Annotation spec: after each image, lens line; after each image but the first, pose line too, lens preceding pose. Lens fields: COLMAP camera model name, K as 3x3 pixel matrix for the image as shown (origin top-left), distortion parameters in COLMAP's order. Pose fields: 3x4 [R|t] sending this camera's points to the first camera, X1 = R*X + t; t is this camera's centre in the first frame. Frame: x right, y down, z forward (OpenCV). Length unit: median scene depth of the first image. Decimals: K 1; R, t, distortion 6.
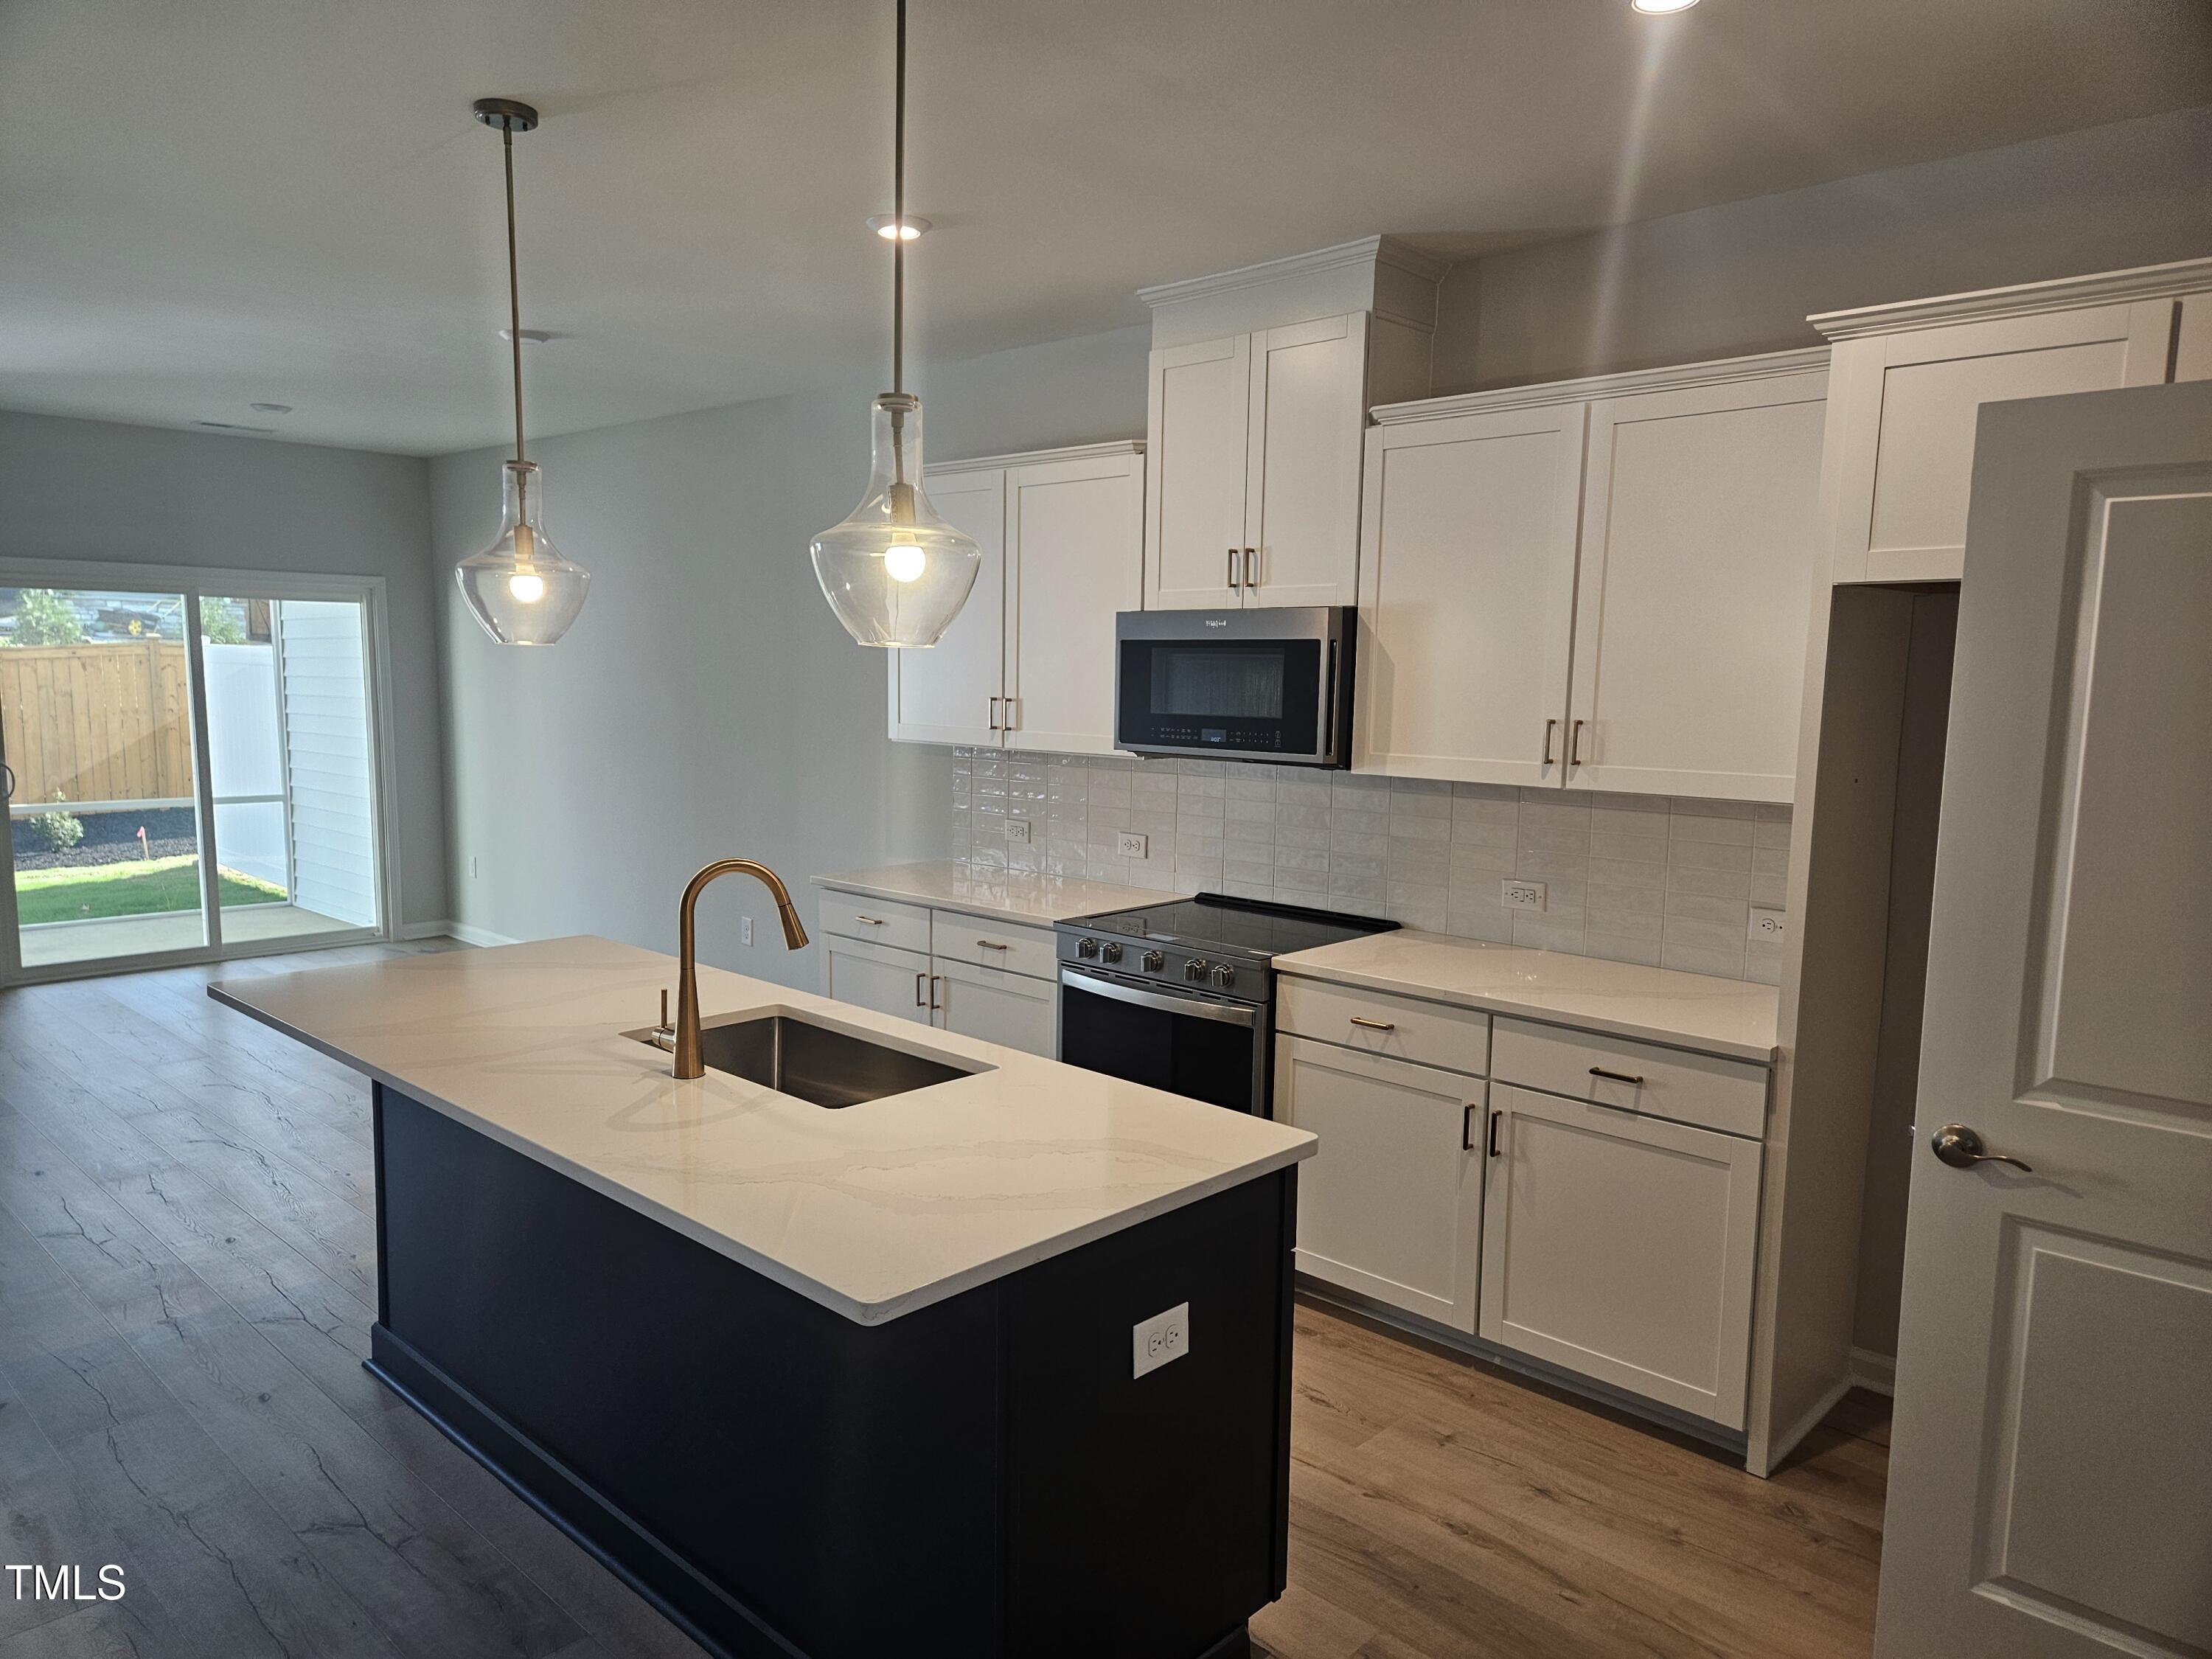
lens RADIAL K [[1485.6, 0, 1083.6], [0, 1485.6, 859.3], [0, 0, 1]] dist [0.042019, -0.012959]
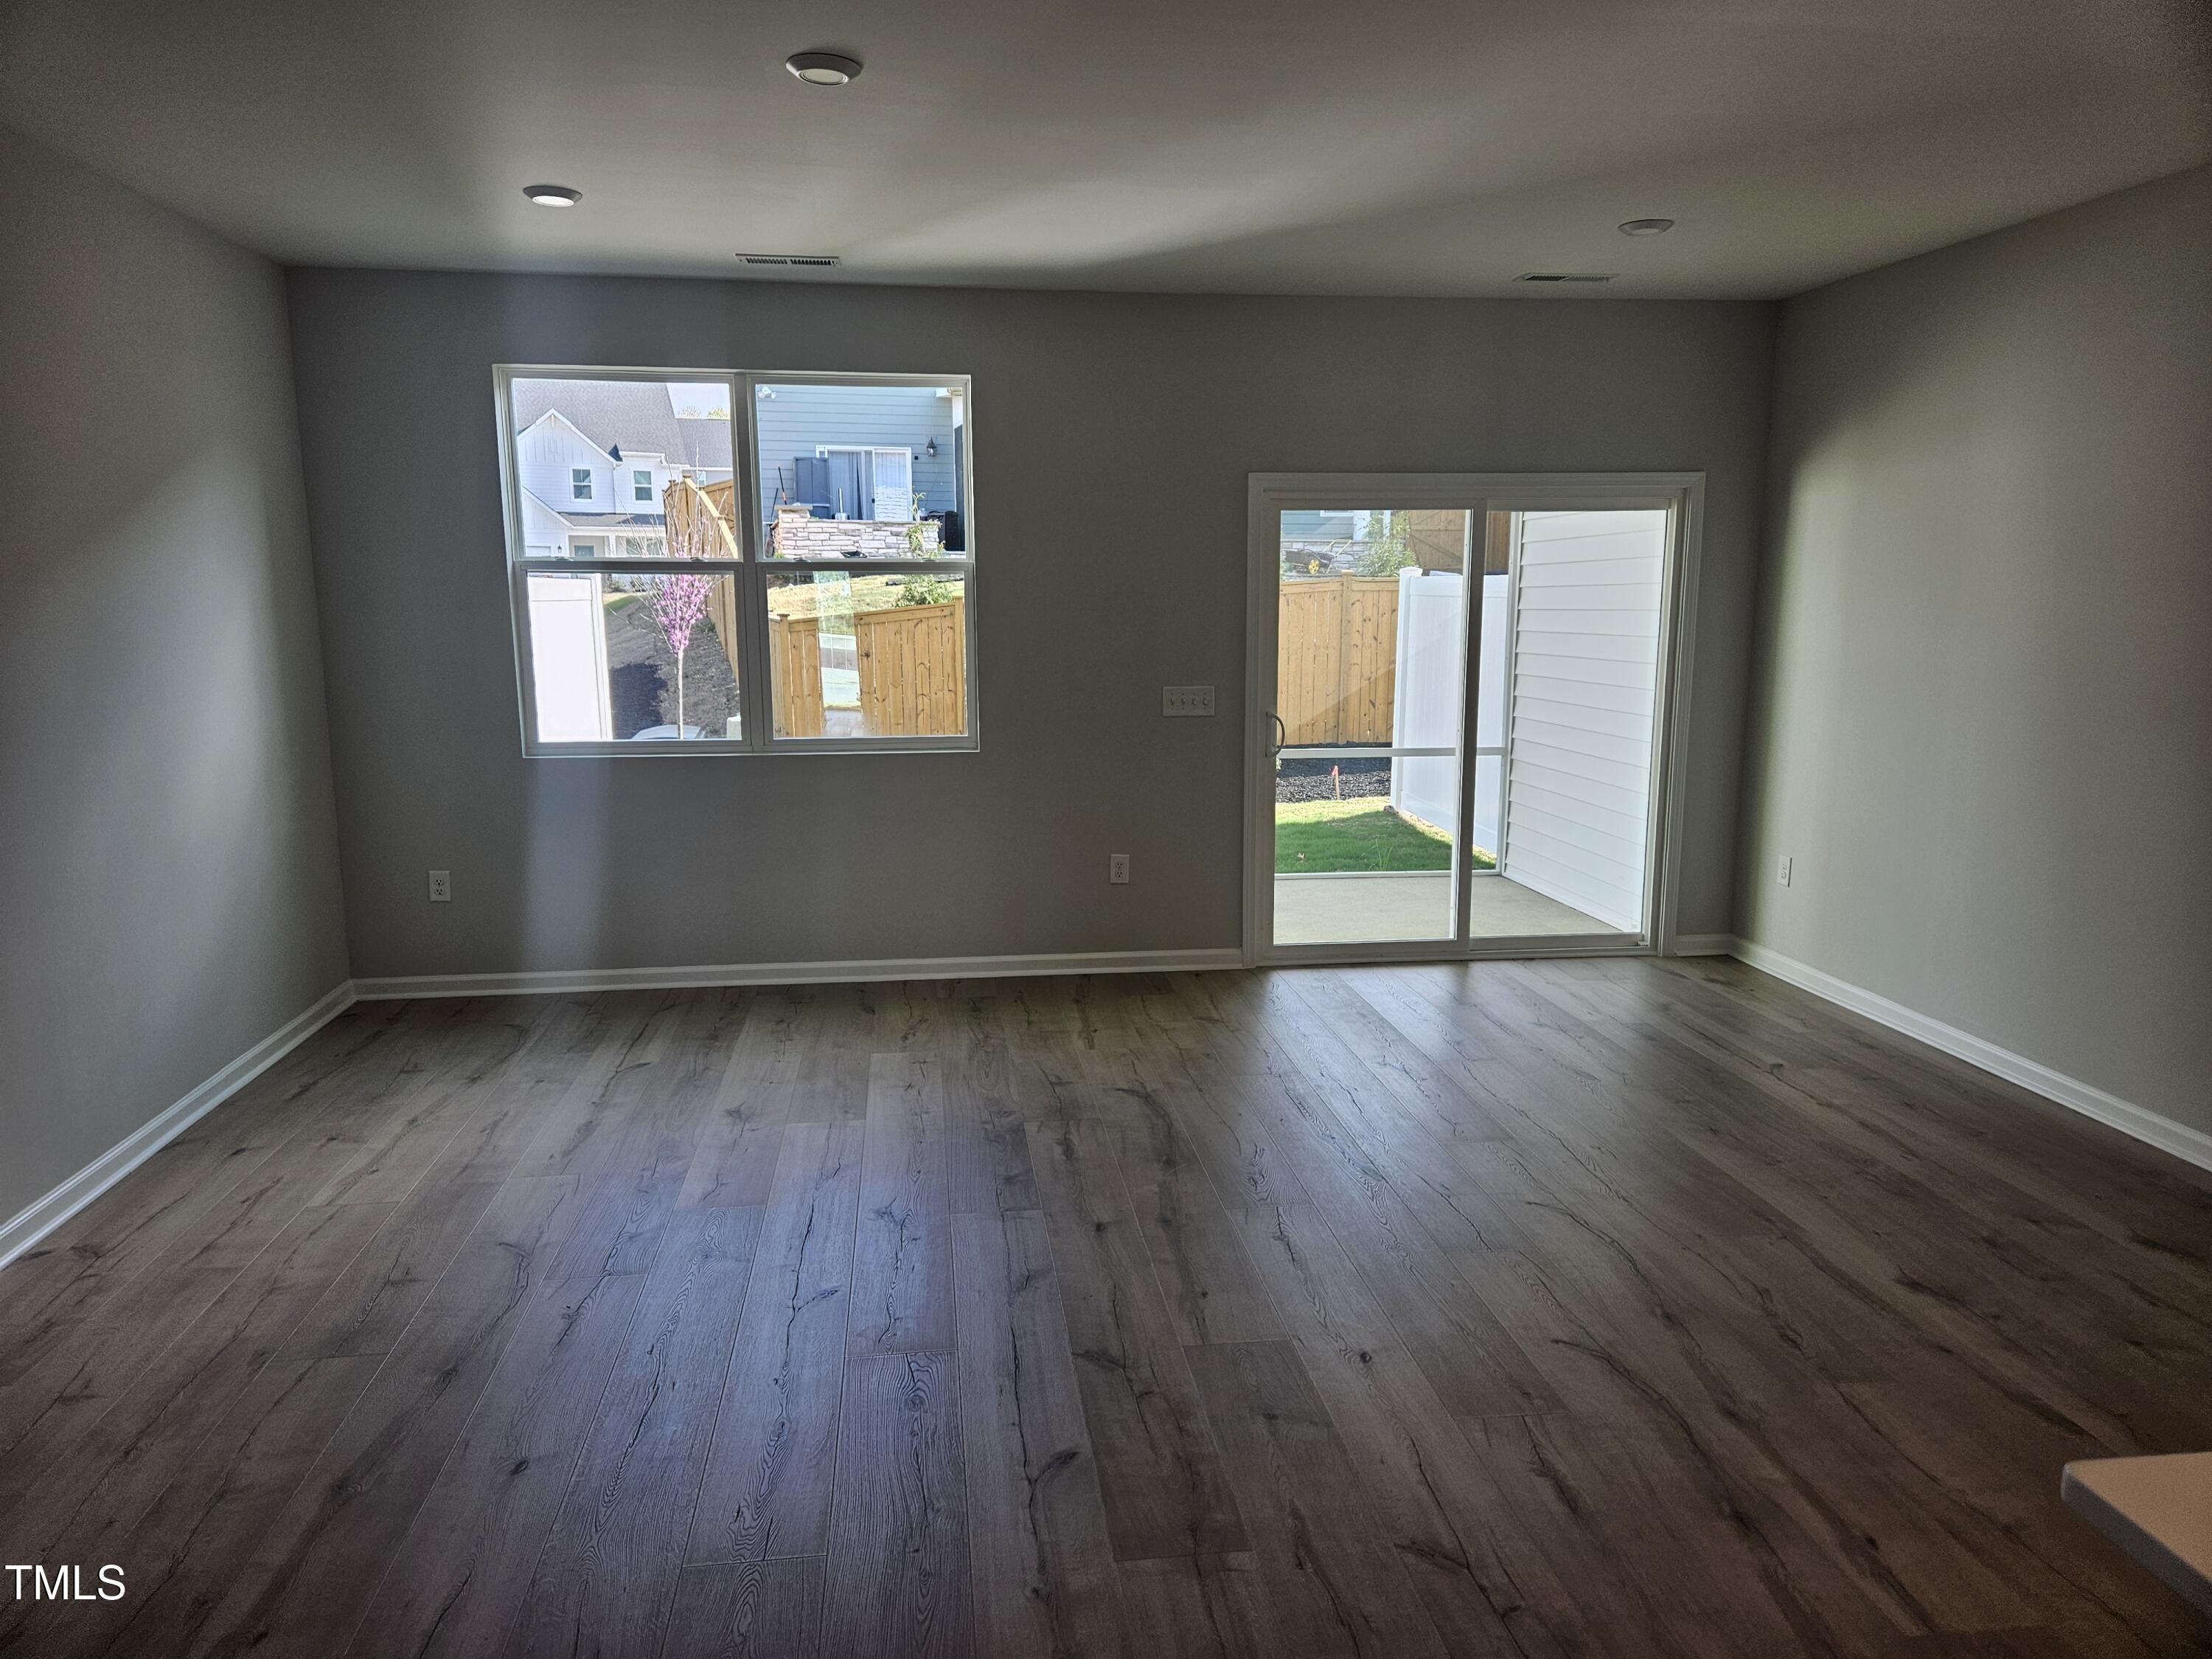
lens RADIAL K [[1485.6, 0, 1105.6], [0, 1485.6, 832.3], [0, 0, 1]] dist [0.042019, -0.012959]
pose [[0.781914, 0.086136, -0.617407, -0.185056], [-0.069340, 0.996279, 0.051178, -0.023187], [0.619518, 0.002794, 0.784977, 0.192892]]
